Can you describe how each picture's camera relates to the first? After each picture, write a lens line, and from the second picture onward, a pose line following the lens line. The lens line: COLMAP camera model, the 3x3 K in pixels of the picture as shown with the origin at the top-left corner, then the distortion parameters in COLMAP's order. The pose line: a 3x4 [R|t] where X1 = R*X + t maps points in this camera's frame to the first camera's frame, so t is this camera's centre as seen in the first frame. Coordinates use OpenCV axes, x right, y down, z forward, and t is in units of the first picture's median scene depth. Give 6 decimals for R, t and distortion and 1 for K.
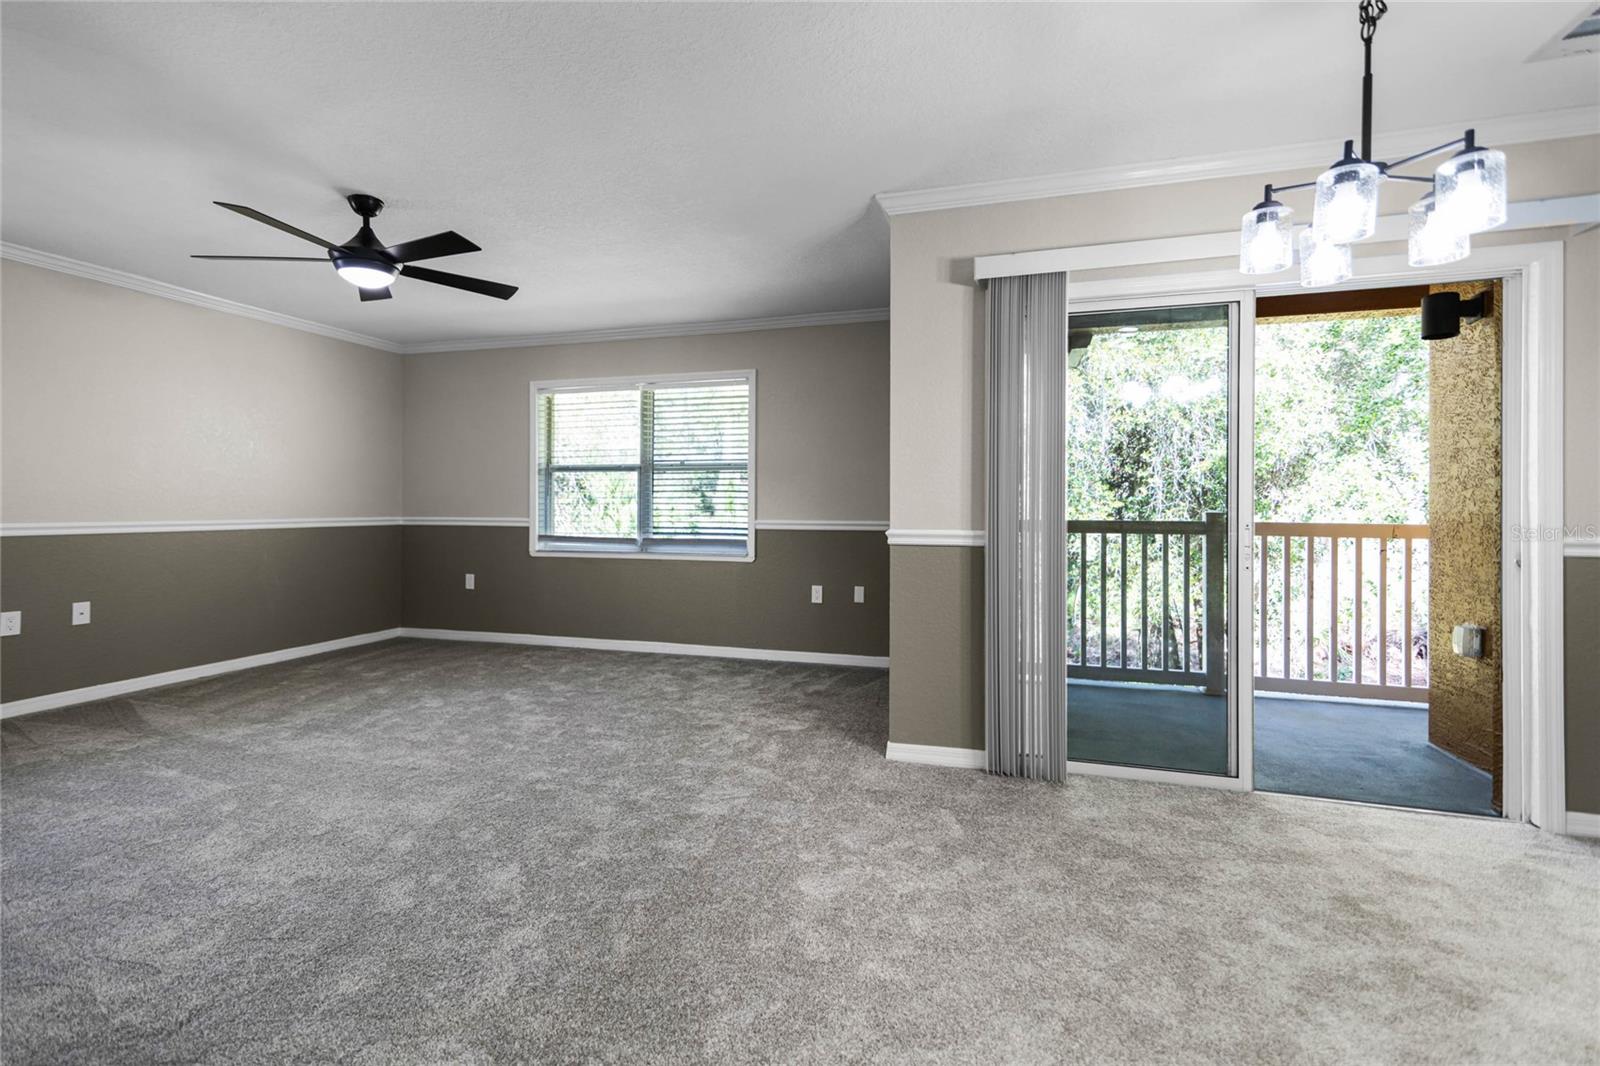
lens RADIAL K [[734.5, 0, 795.3], [0, 734.5, 502.7], [0, 0, 1]] dist [0.009166, -0.000268]
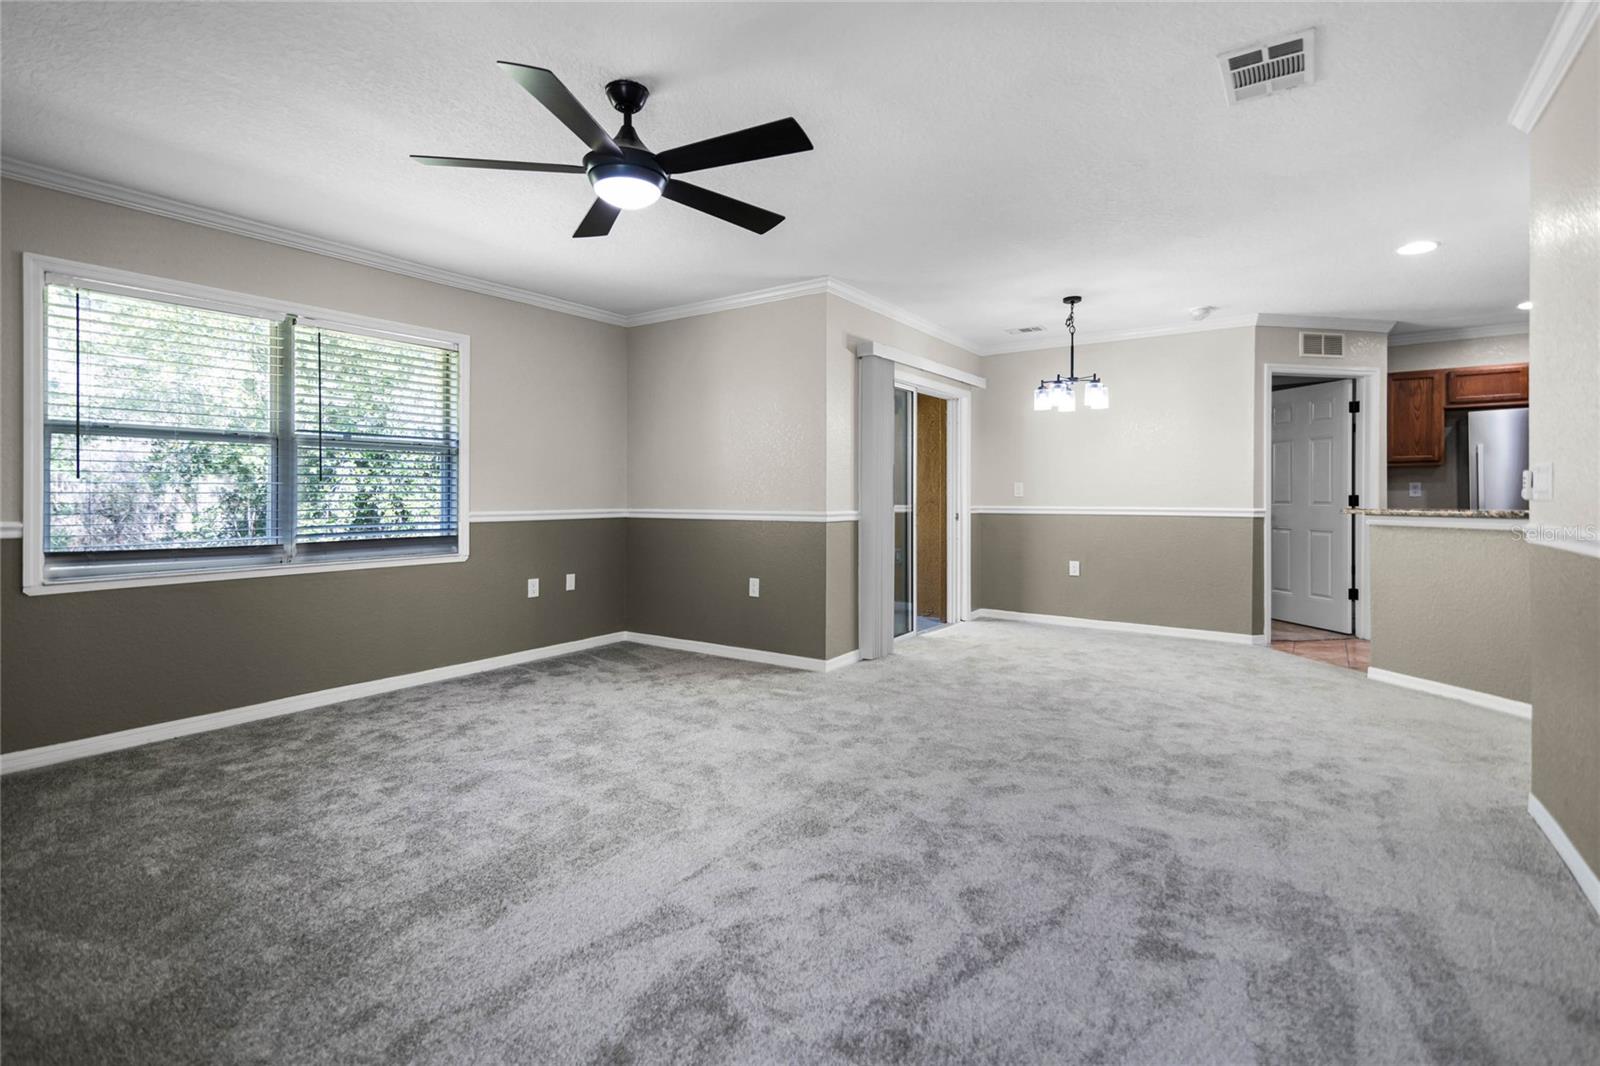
lens RADIAL K [[745.4, 0, 794.7], [0, 745.4, 494.2], [0, 0, 1]] dist [0.016660, -0.000292]
pose [[0.310753, -0.001164, 0.950490, -1.321959], [-0.002359, 0.999995, 0.001996, 0.001045], [-0.950488, -0.002863, 0.310749, 0.636981]]
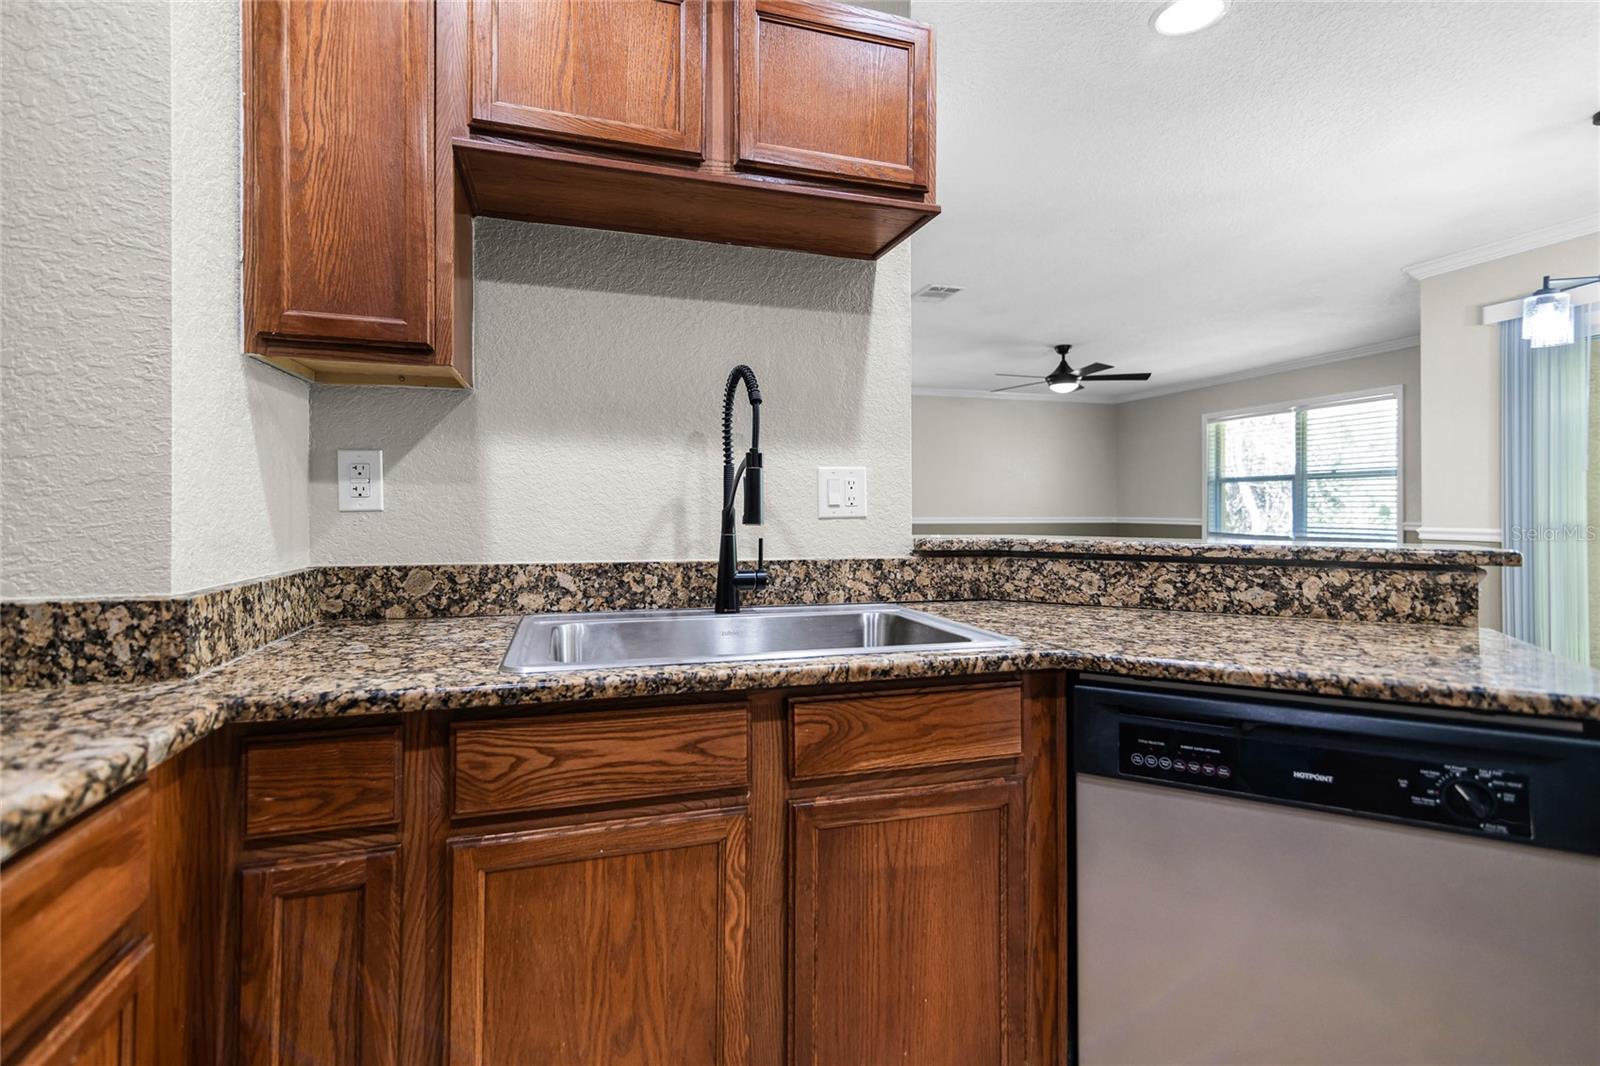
lens RADIAL K [[734.5, 0, 795.3], [0, 734.5, 502.7], [0, 0, 1]] dist [0.009166, -0.000268]
pose [[0.557923, -0.006412, -0.829868, 0.615299], [0.001518, 0.999976, -0.006706, 0.000972], [0.829892, 0.002481, 0.557919, -0.638671]]
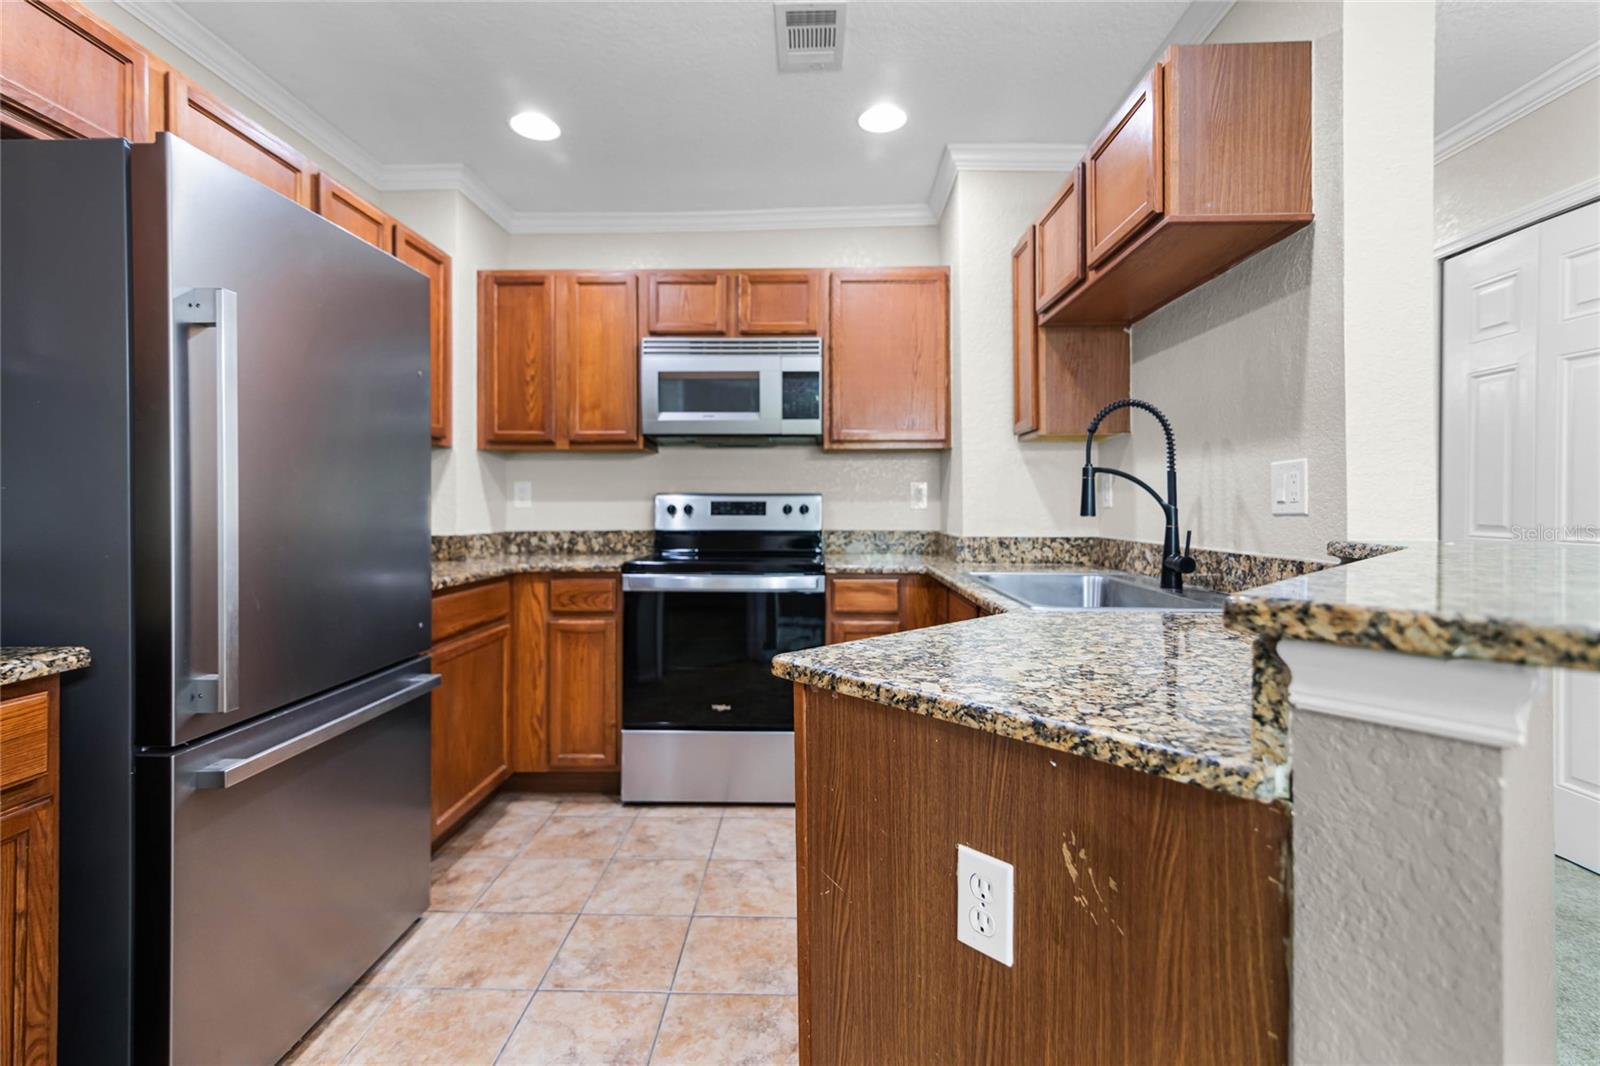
lens RADIAL K [[734.5, 0, 795.3], [0, 734.5, 502.7], [0, 0, 1]] dist [0.009166, -0.000268]
pose [[-0.964691, -0.002233, -0.263376, 0.651110], [0.000463, 0.999948, -0.010172, 0.005500], [0.263385, -0.009934, -0.964640, 0.140546]]
